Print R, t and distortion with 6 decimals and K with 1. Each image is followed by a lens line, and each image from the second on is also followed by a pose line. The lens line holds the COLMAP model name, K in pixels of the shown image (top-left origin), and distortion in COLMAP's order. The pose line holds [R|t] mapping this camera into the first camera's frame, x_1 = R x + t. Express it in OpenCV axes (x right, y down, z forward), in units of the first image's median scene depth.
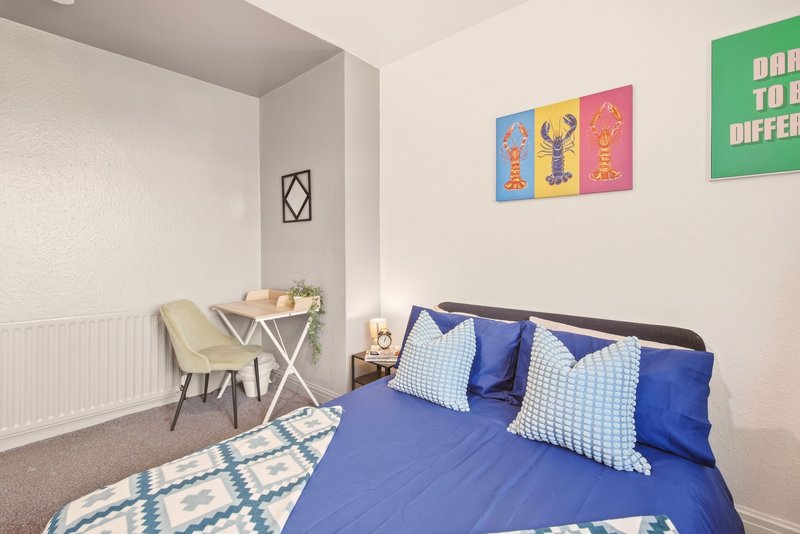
lens RADIAL K [[367.3, 0, 401.9], [0, 367.3, 252.4], [0, 0, 1]] dist [-0.000263, -0.000137]
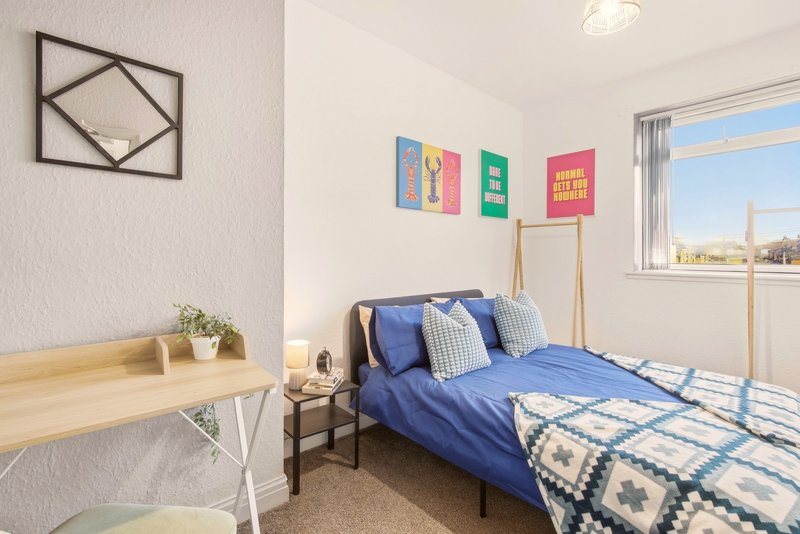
lens RADIAL K [[361.9, 0, 399.8], [0, 361.9, 259.1], [0, 0, 1]] dist [-0.000578, -0.000451]
pose [[0.123966, -0.007165, 0.992261, -1.014806], [0.008637, 0.999944, 0.006141, 0.024440], [-0.992249, 0.007809, 0.124021, 0.974796]]
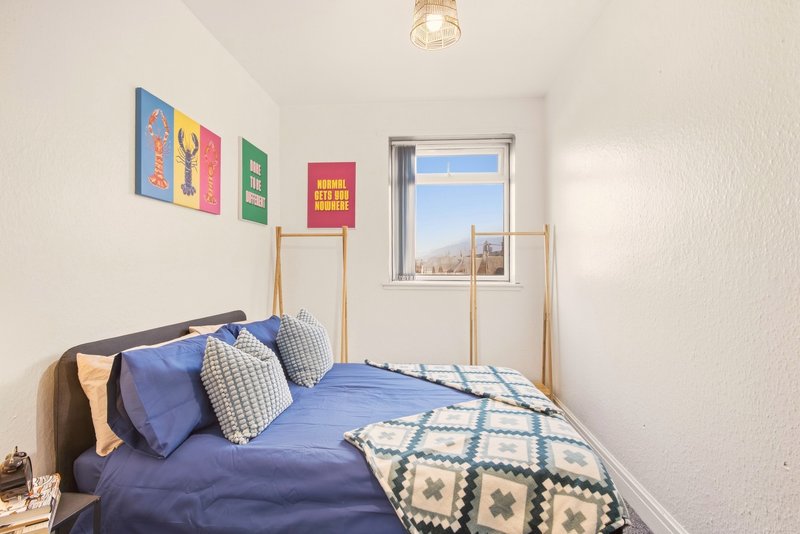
lens RADIAL K [[385.2, 0, 392.6], [0, 385.2, 265.9], [0, 0, 1]] dist [0.003632, -0.000318]
pose [[-0.580119, 0.006836, 0.814503, -0.809350], [0.010100, 0.999948, -0.001198, 0.020712], [-0.814469, 0.007532, -0.580158, 1.186302]]
